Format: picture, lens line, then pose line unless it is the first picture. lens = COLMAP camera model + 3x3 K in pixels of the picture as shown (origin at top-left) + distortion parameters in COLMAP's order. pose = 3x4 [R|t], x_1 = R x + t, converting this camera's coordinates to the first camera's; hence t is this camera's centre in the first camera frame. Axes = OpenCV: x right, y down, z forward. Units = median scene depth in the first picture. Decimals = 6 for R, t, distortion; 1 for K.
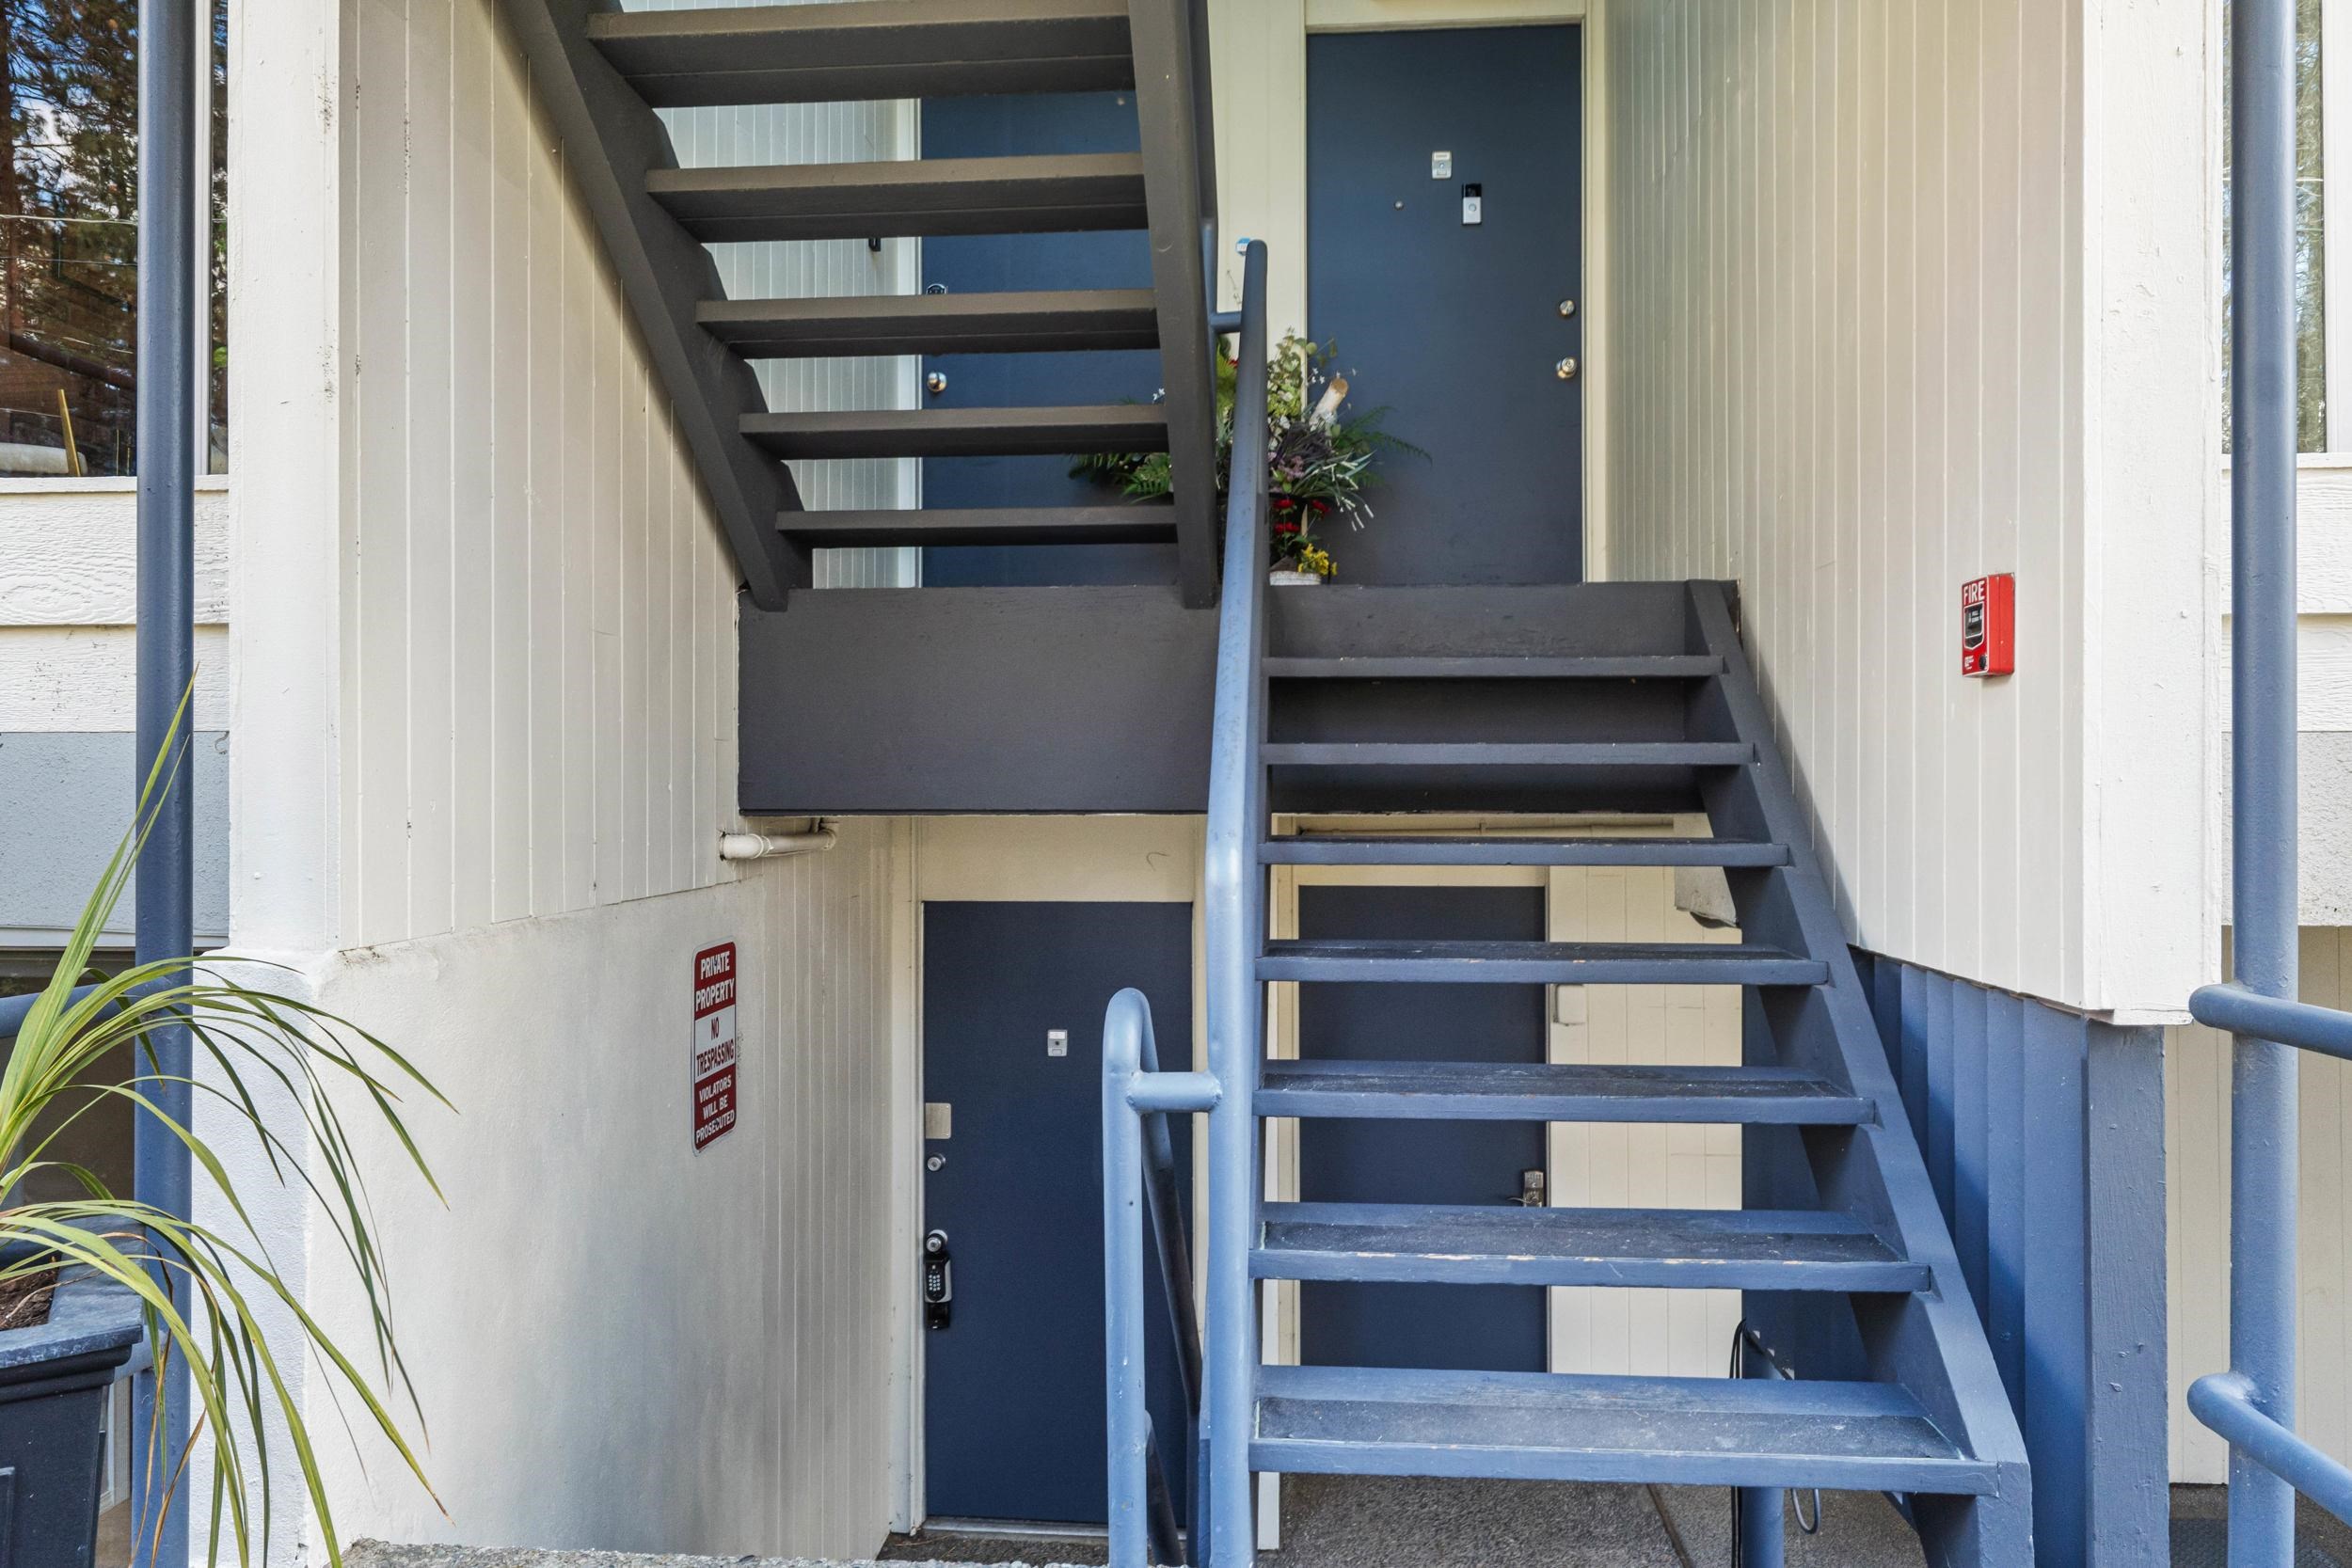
lens RADIAL K [[1800.6, 0, 1176.0], [0, 1800.6, 784.0], [0, 0, 1]] dist [0.000967, 0.000254]
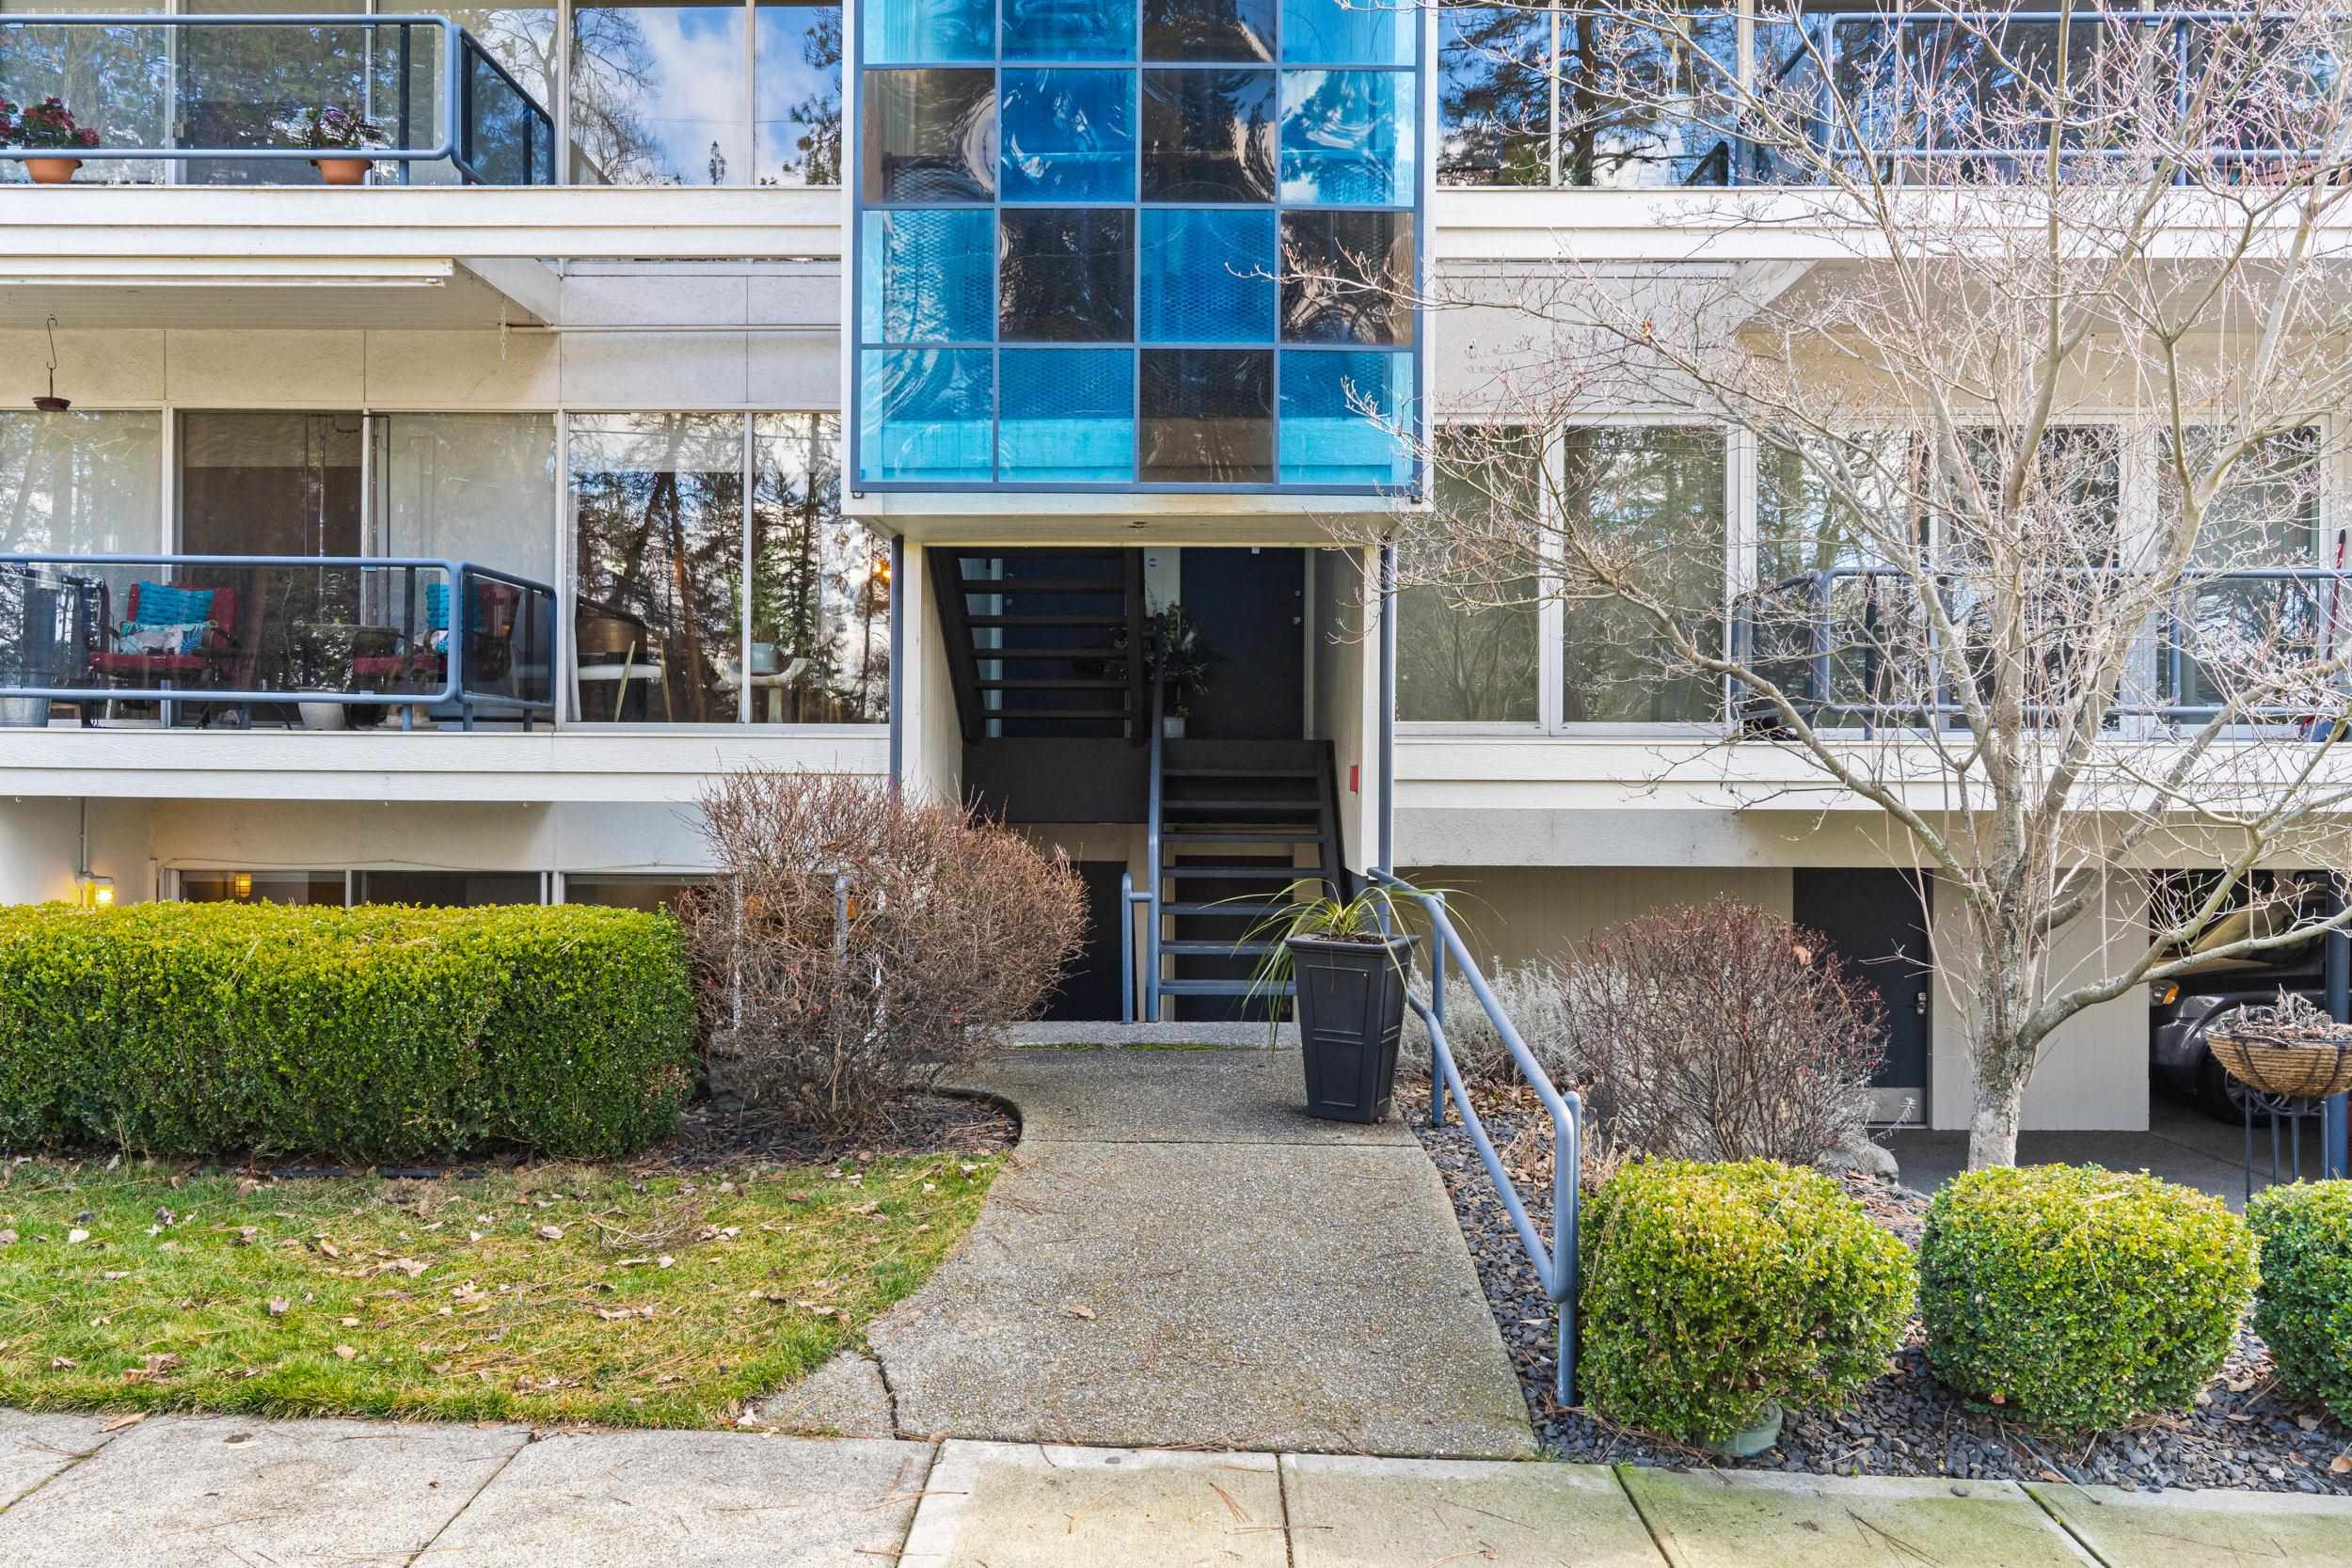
lens RADIAL K [[1800.6, 0, 1176.0], [0, 1800.6, 784.0], [0, 0, 1]] dist [0.000967, 0.000254]
pose [[0.997541, 0.006216, 0.069808, -0.088113], [-0.005772, 0.999962, -0.006564, -0.017326], [-0.069846, 0.006145, 0.997539, -1.247451]]
